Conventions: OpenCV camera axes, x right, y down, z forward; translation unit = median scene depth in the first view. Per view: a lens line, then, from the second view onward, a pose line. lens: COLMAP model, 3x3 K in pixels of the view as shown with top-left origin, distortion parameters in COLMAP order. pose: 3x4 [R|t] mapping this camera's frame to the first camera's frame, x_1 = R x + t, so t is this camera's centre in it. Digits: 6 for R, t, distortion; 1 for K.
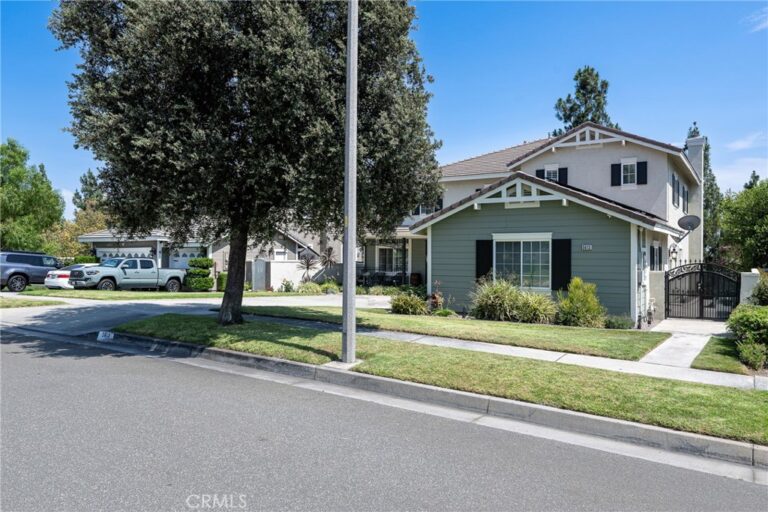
lens RADIAL K [[577.9, 0, 385.4], [0, 577.9, 254.5], [0, 0, 1]] dist [-0.005459, -0.000917]
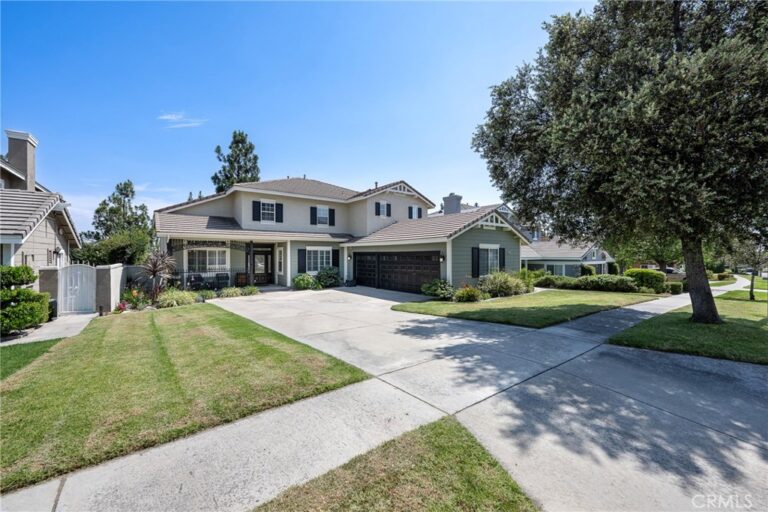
lens RADIAL K [[304.8, 0, 383.7], [0, 304.8, 257.8], [0, 0, 1]] dist [-0.007480, 0.000578]
pose [[0.347942, -0.012103, 0.937438, -0.620085], [0.000591, 0.999919, 0.012690, -0.006094], [-0.937516, -0.003861, 0.347922, 0.831153]]
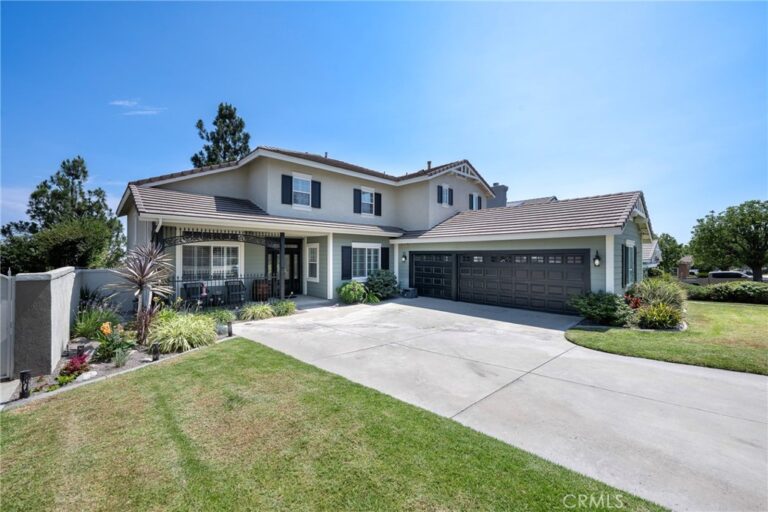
lens RADIAL K [[304.8, 0, 383.5], [0, 304.8, 257.3], [0, 0, 1]] dist [-0.007480, 0.000578]
pose [[0.256123, -0.005349, 0.966629, -0.455922], [-0.005354, 0.999962, 0.006952, -0.001627], [-0.966629, -0.006956, 0.256085, 1.142913]]
